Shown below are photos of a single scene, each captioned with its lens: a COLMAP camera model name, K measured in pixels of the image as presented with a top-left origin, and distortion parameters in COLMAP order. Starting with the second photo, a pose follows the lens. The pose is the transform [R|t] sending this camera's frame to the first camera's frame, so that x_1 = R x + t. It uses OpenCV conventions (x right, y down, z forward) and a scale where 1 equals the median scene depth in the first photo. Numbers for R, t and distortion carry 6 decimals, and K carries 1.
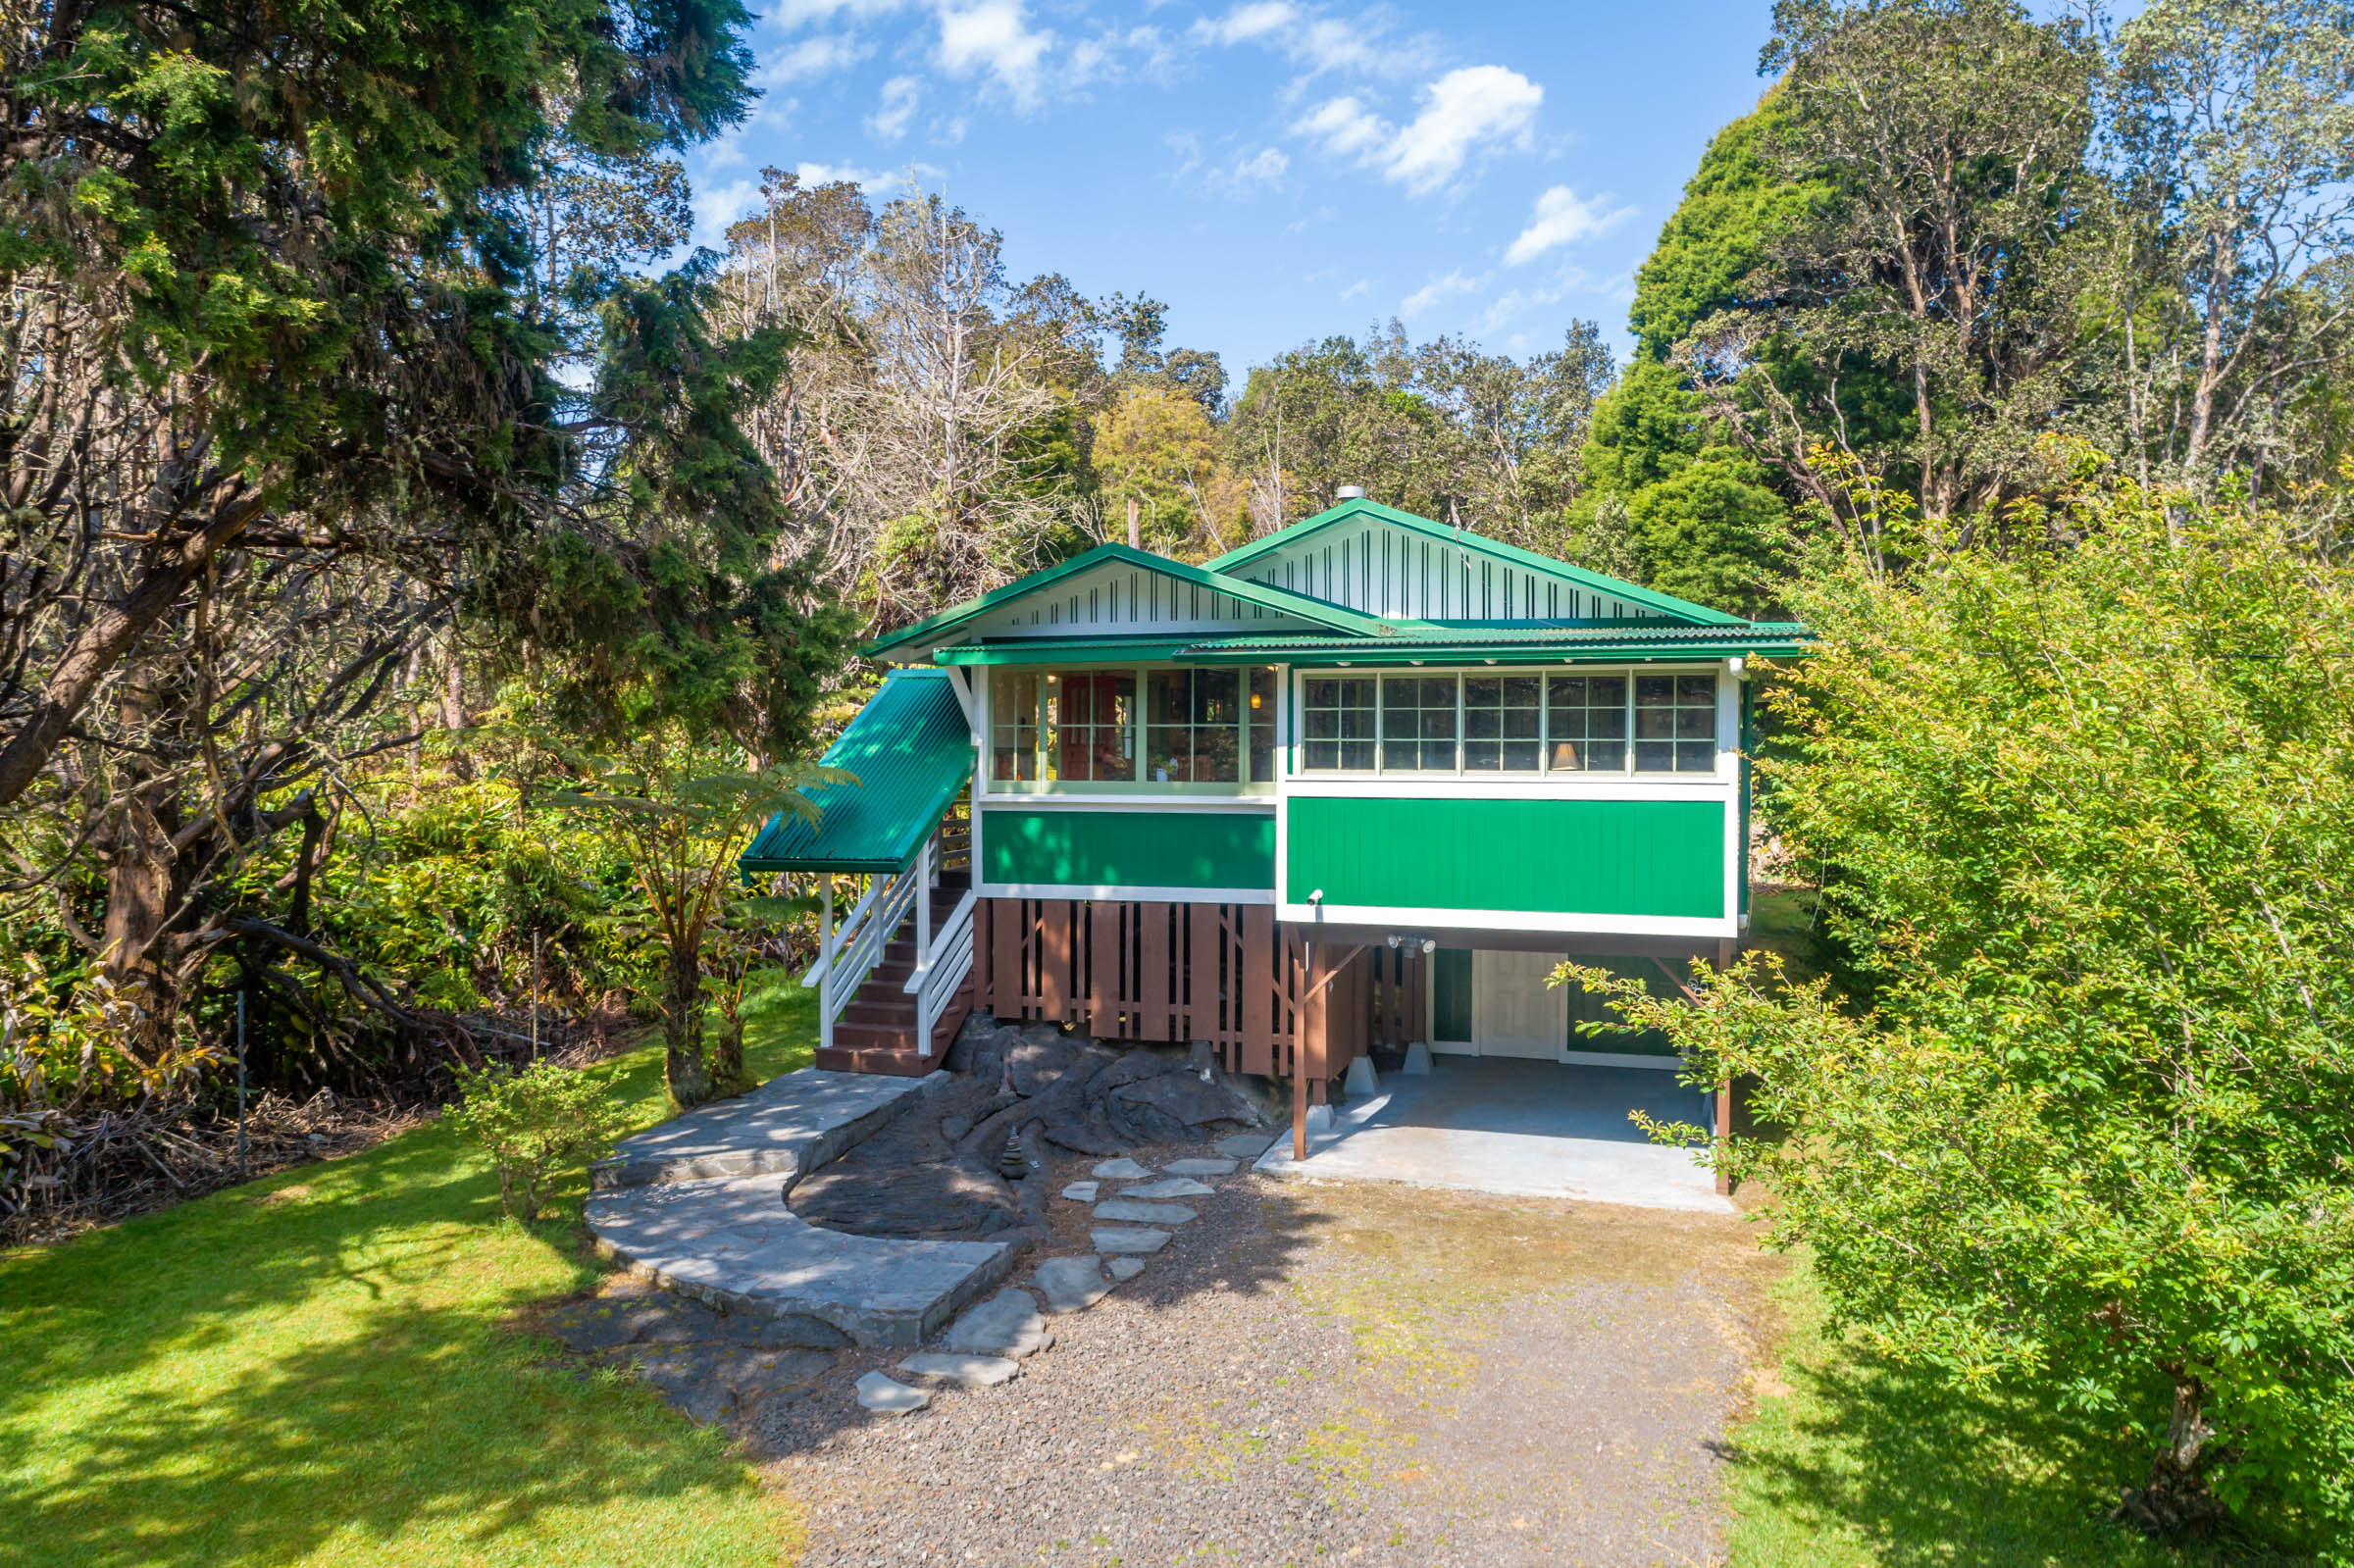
lens RADIAL K [[1707.5, 0, 1177.0], [0, 1707.5, 784.0], [0, 0, 1]] dist [0.004549, -0.000217]
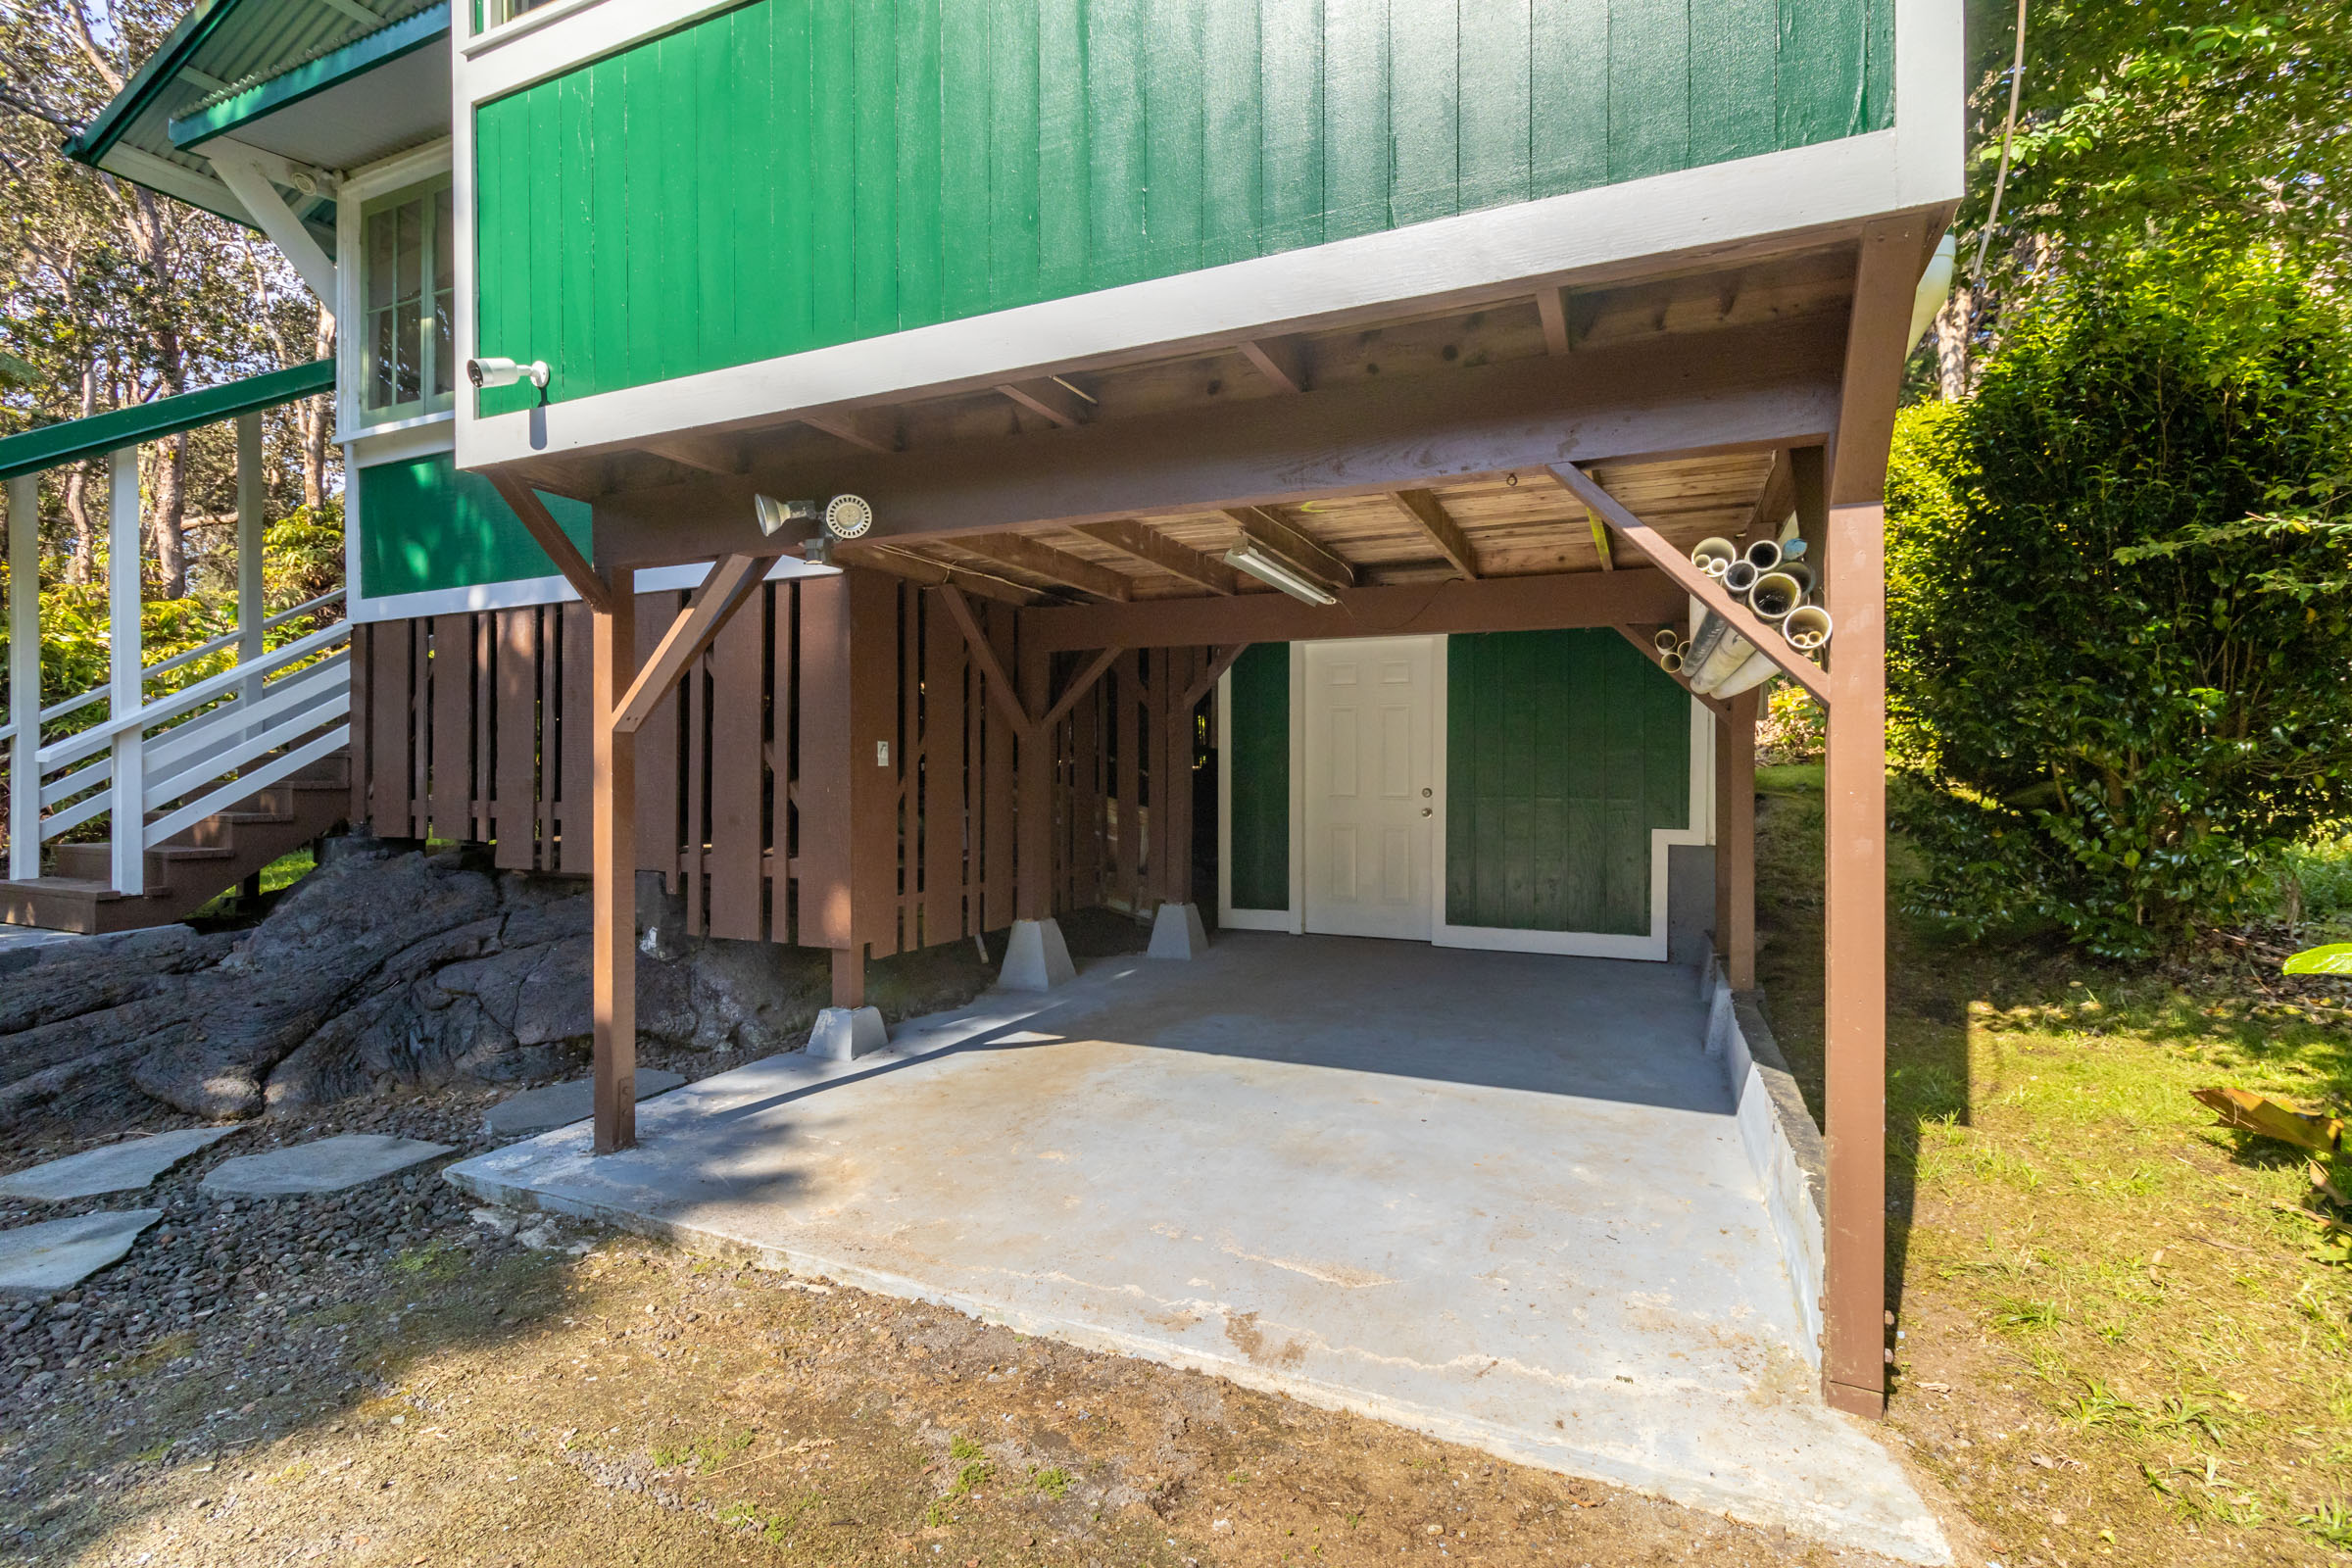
lens RADIAL K [[1092.8, 0, 1171.9], [0, 1092.8, 767.9], [0, 0, 1]] dist [0.001598, -0.000453]
pose [[0.992401, 0.001886, -0.123028, 0.228920], [-0.005848, 0.999476, -0.031848, 0.145641], [0.122903, 0.032326, 0.991892, 0.788582]]
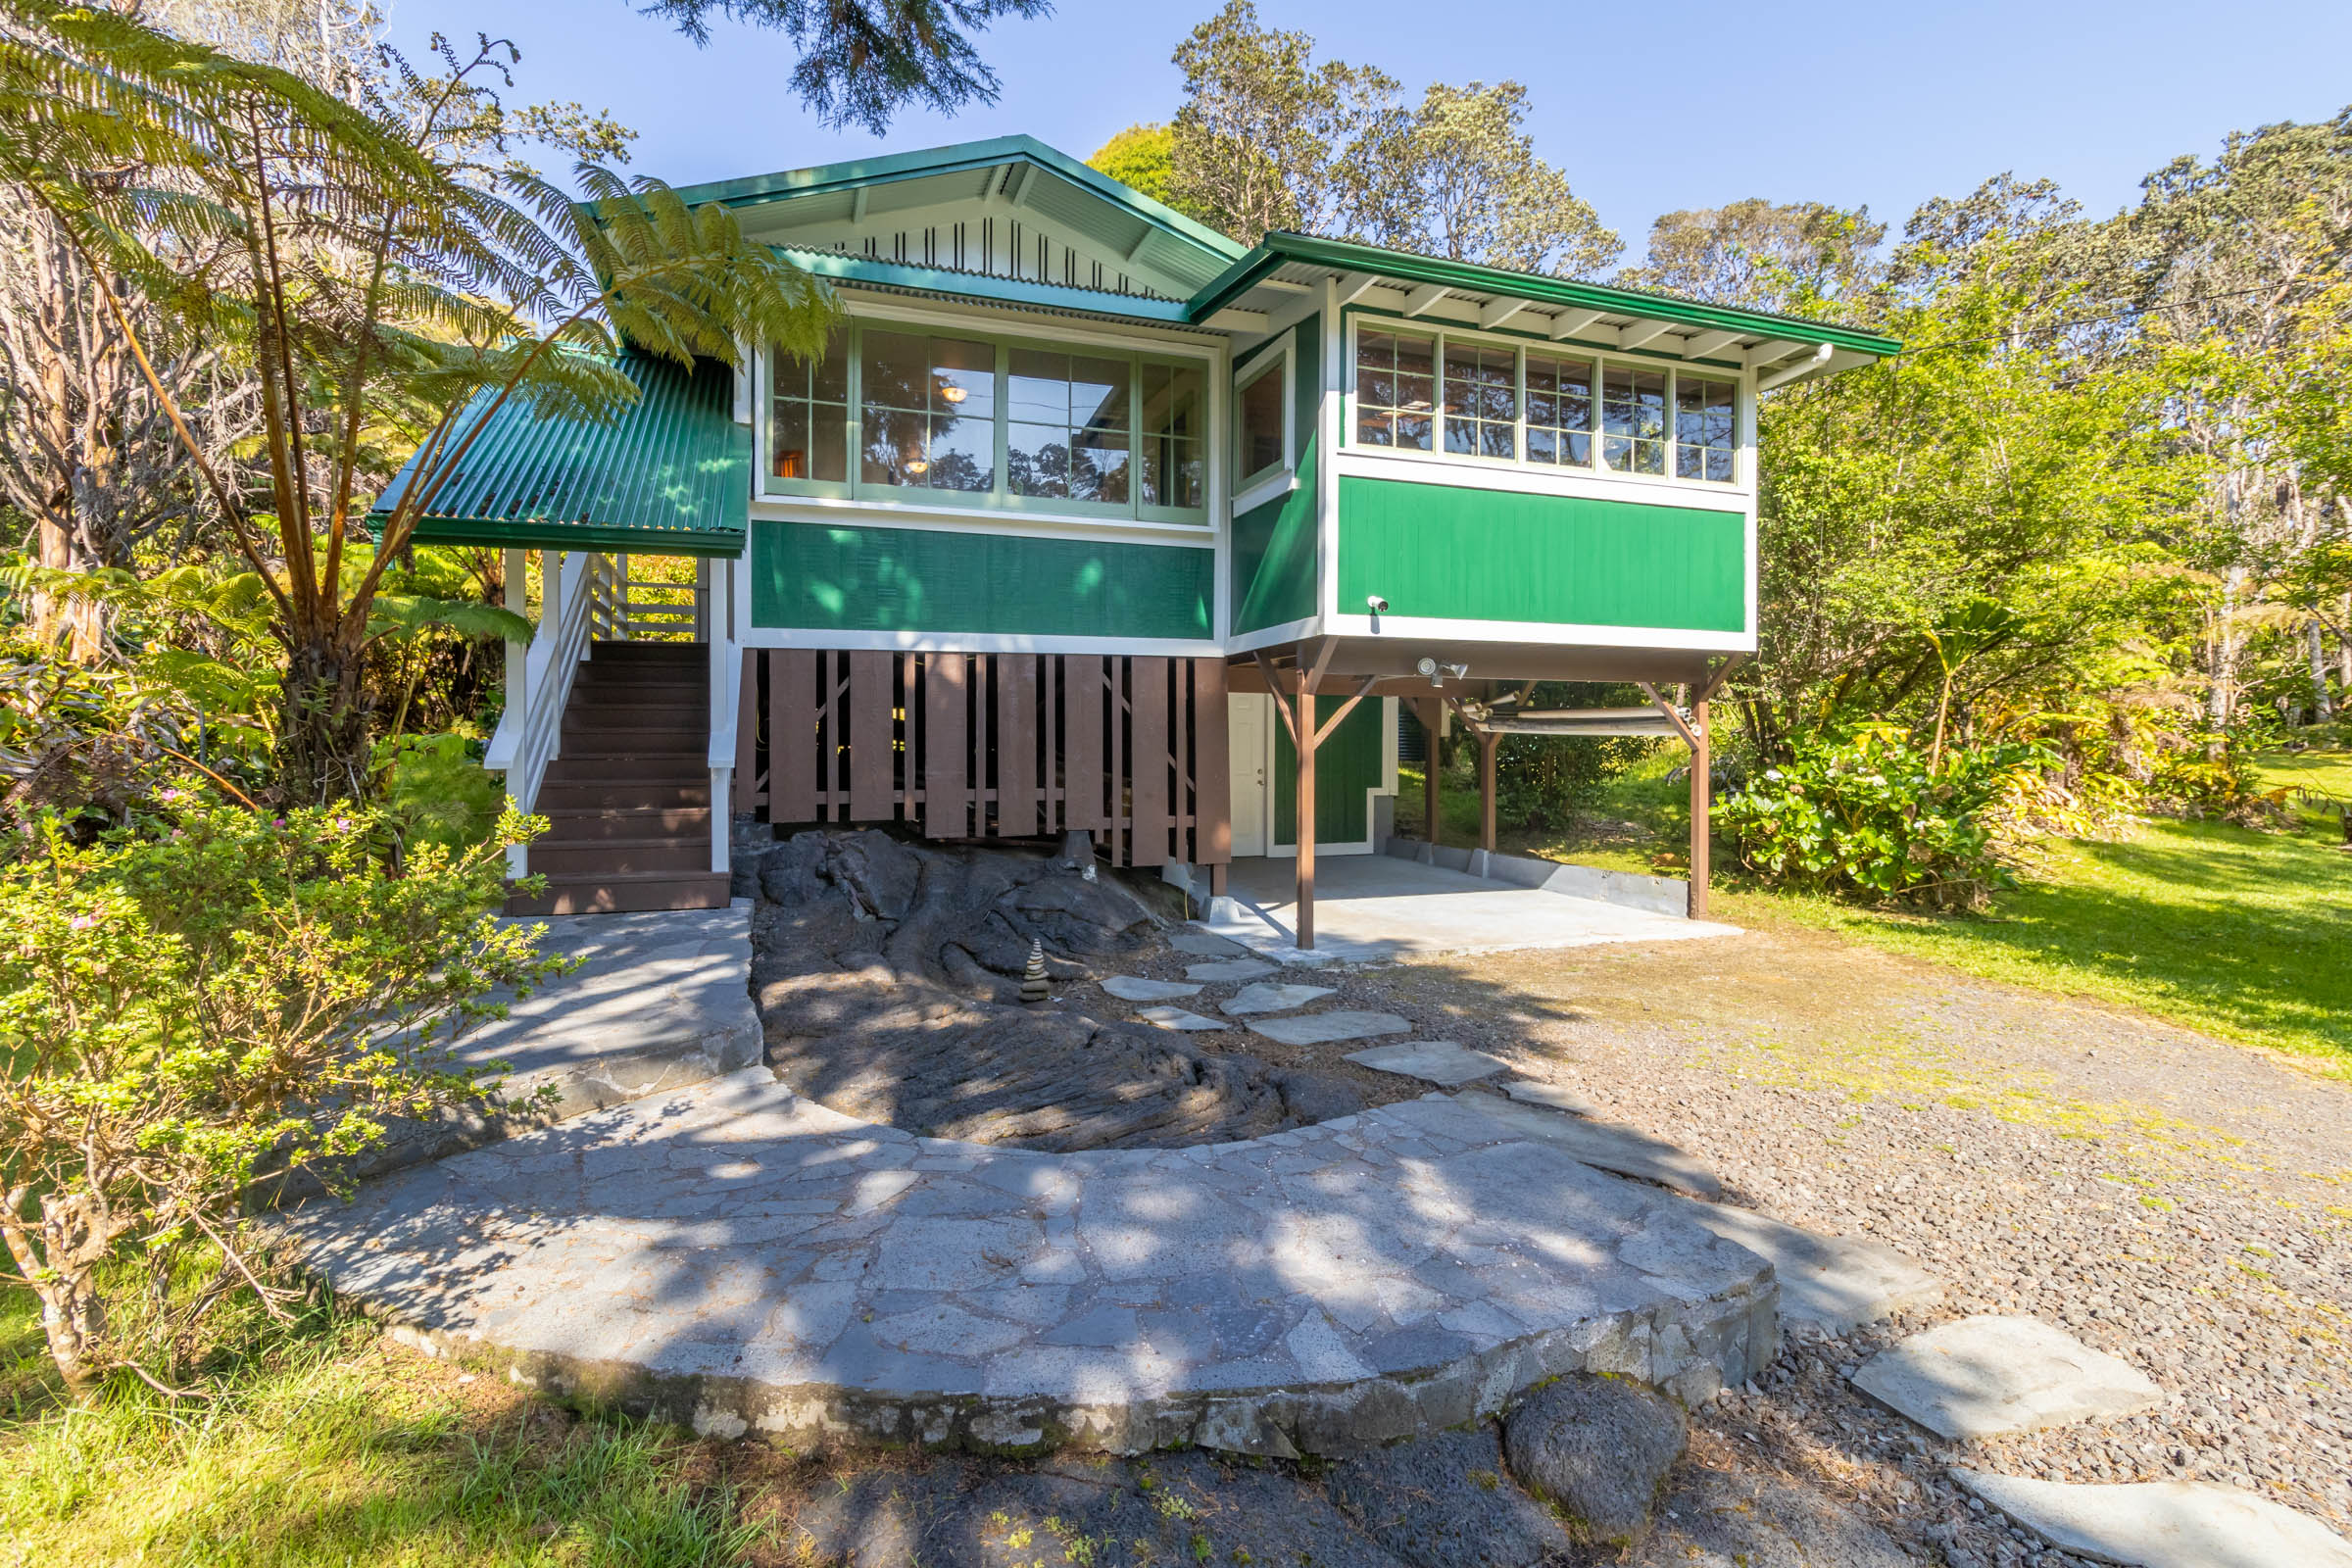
lens RADIAL K [[1092.8, 0, 1171.9], [0, 1092.8, 767.9], [0, 0, 1]] dist [0.001598, -0.000453]
pose [[0.763451, -0.008237, 0.645813, -0.314051], [0.018798, 0.999778, -0.009471, 0.142723], [-0.645592, 0.019370, 0.763437, 0.658978]]
